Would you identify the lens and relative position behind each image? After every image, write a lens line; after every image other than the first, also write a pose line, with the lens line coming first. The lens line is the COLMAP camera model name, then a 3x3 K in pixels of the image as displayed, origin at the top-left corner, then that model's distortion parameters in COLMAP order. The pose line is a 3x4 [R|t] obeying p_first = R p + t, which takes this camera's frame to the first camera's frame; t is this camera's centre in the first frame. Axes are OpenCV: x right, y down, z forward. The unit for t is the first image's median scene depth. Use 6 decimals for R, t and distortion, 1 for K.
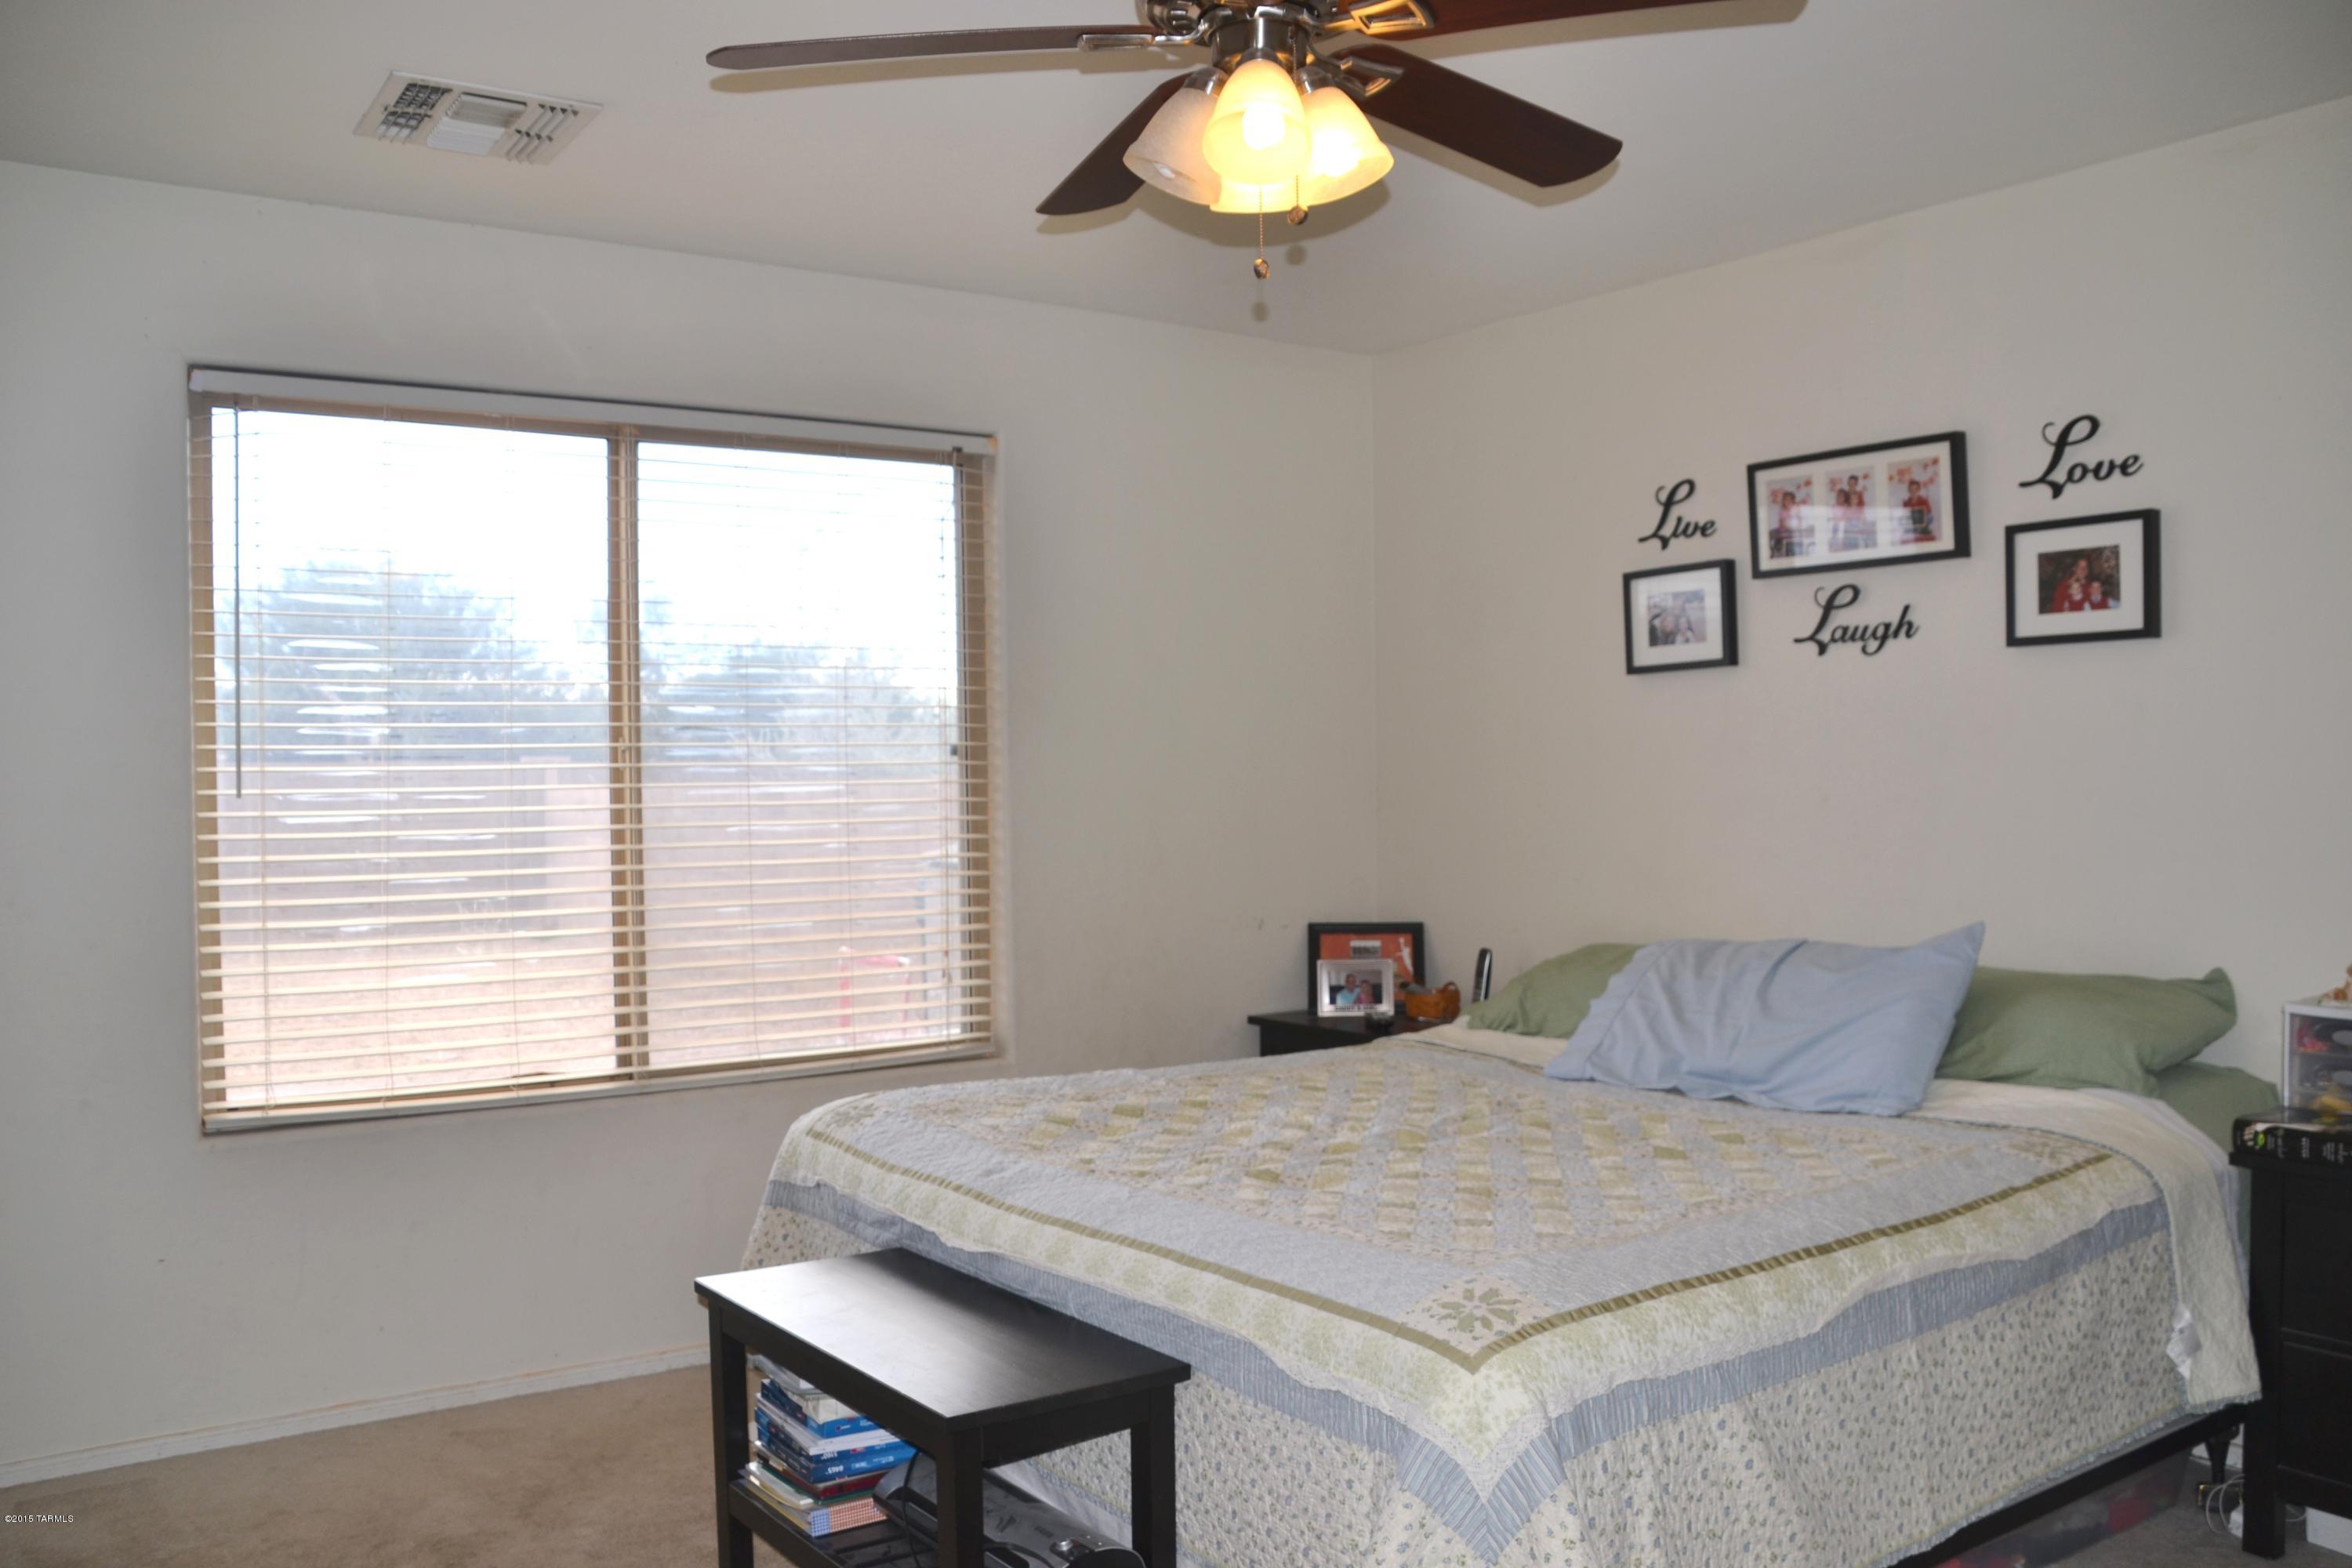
lens RADIAL K [[1937.3, 0, 1171.8], [0, 1937.3, 833.4], [0, 0, 1]] dist [-0.157864, 0.121699]
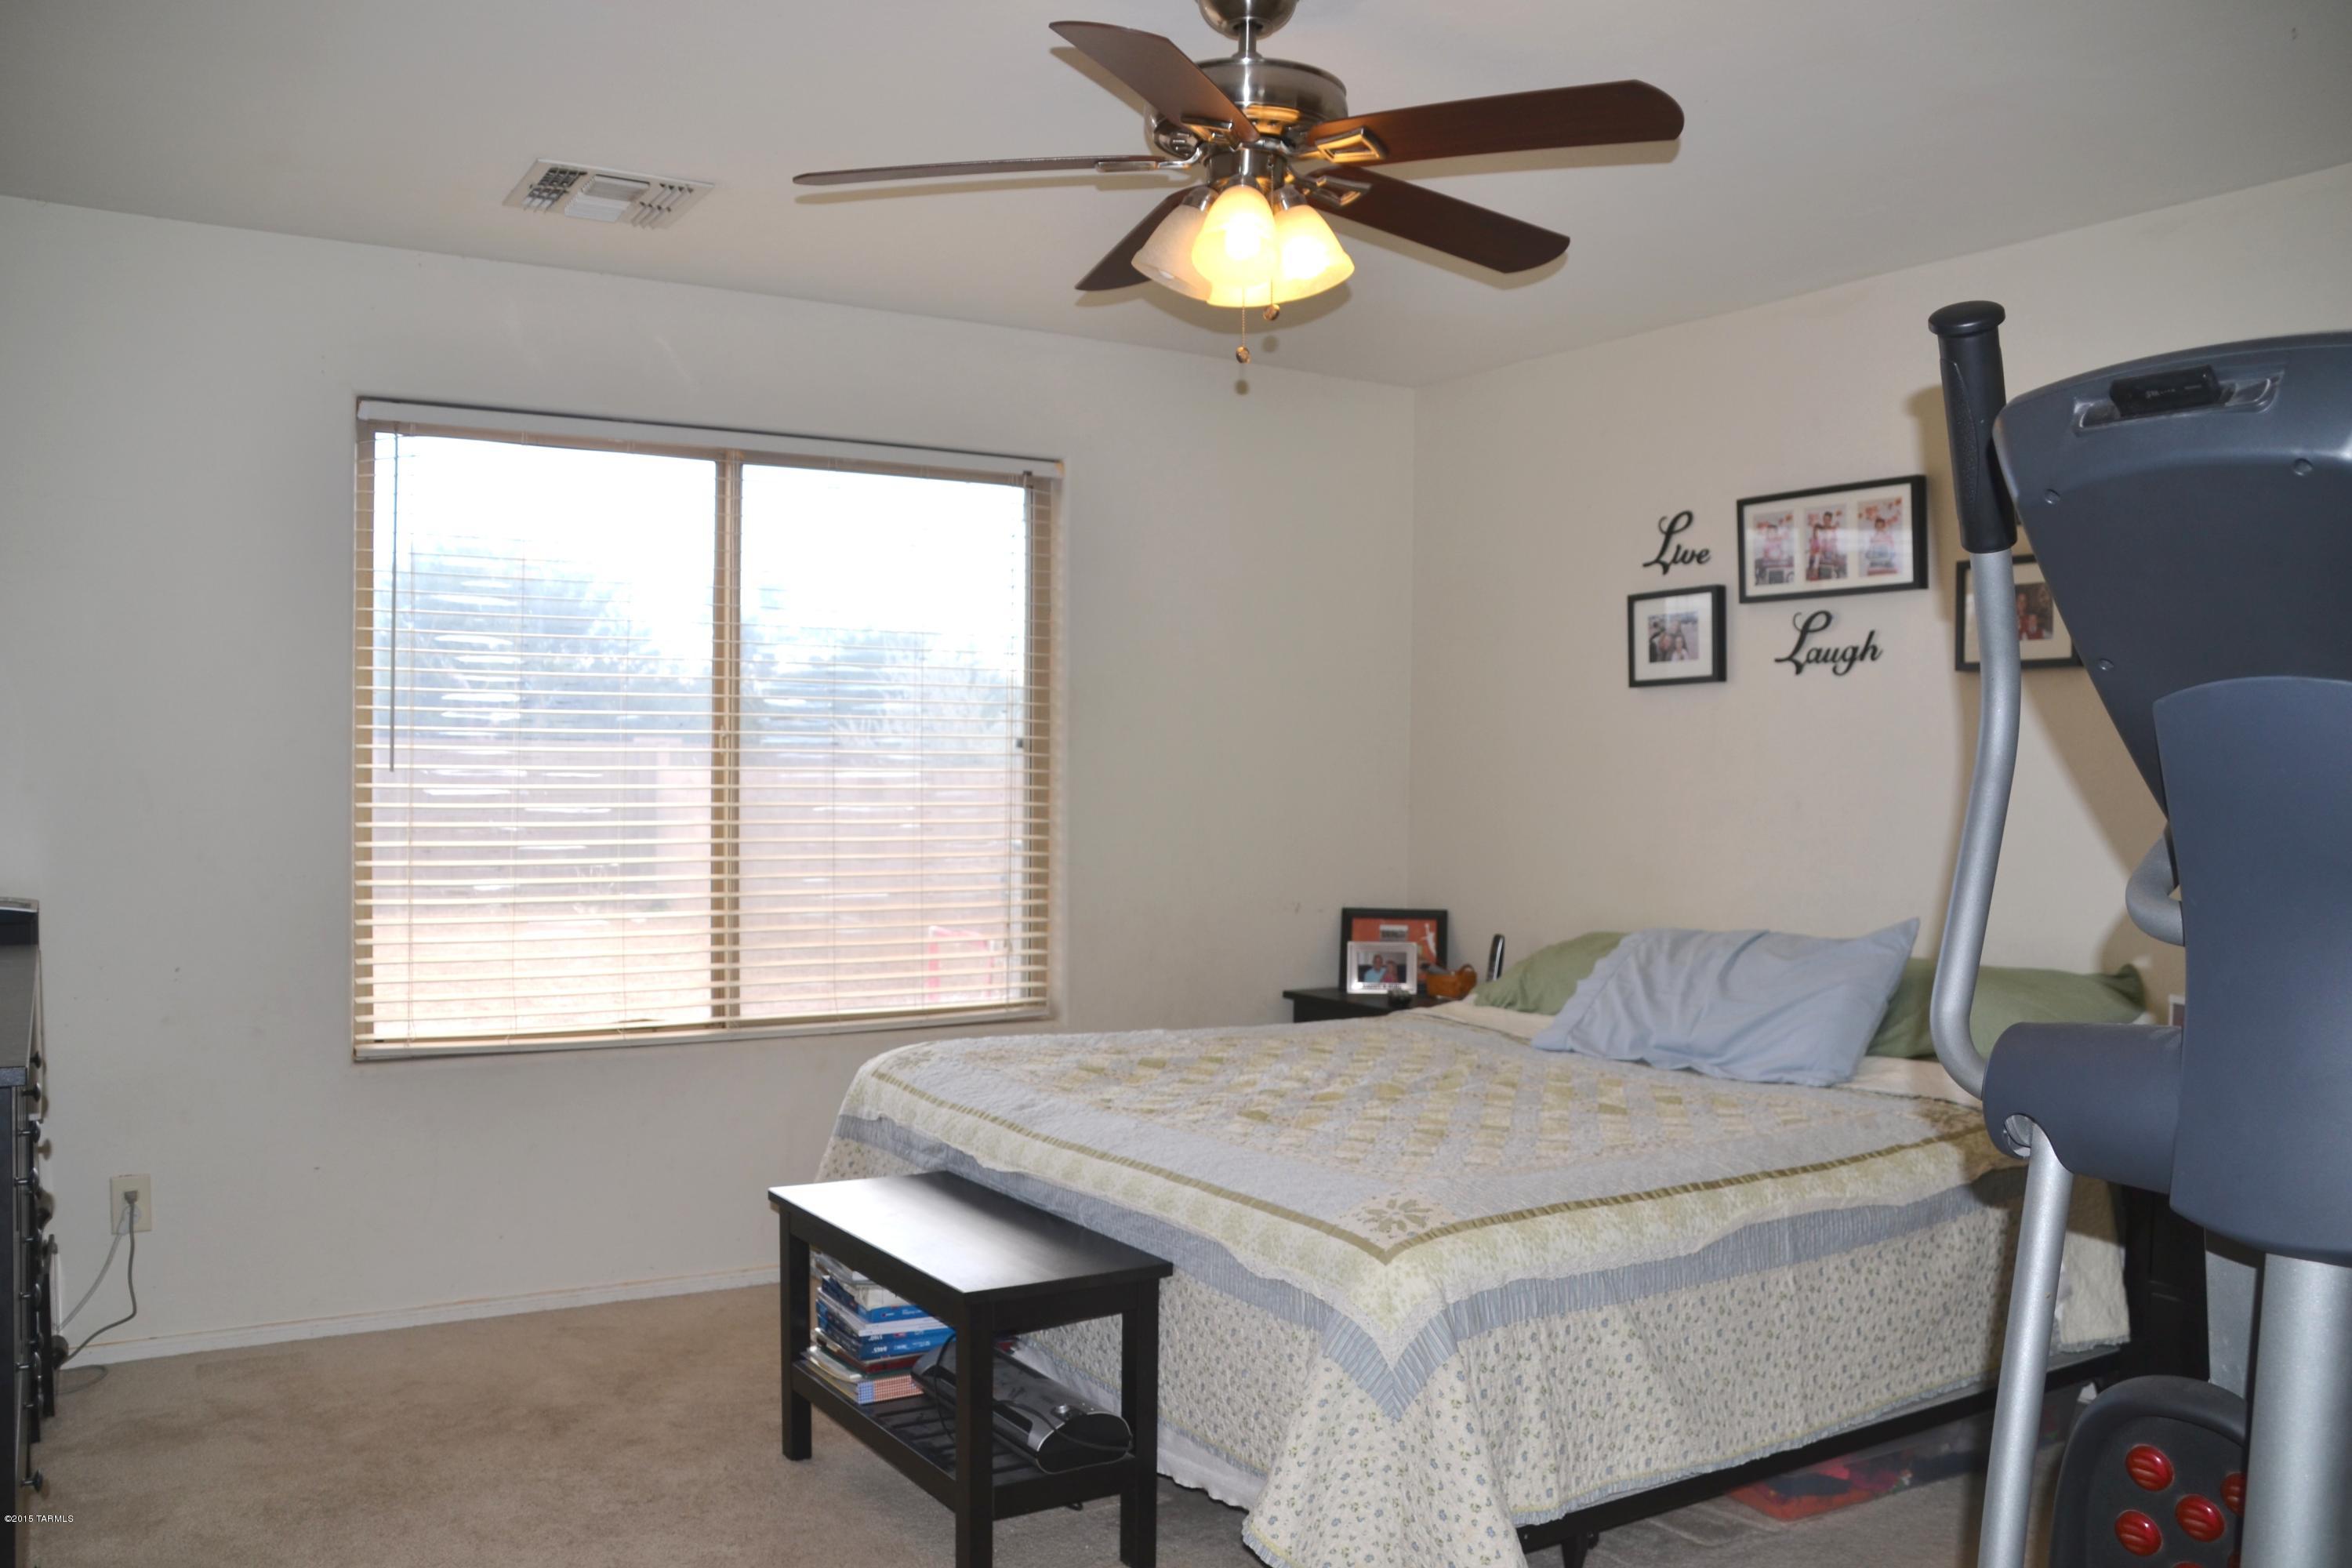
lens RADIAL K [[1937.3, 0, 1171.8], [0, 1937.3, 833.4], [0, 0, 1]] dist [-0.157864, 0.121699]
pose [[0.998191, 0.024177, -0.055055, 0.048977], [-0.023979, 0.999703, 0.004259, 0.002833], [0.055141, -0.002931, 0.998474, -0.141071]]
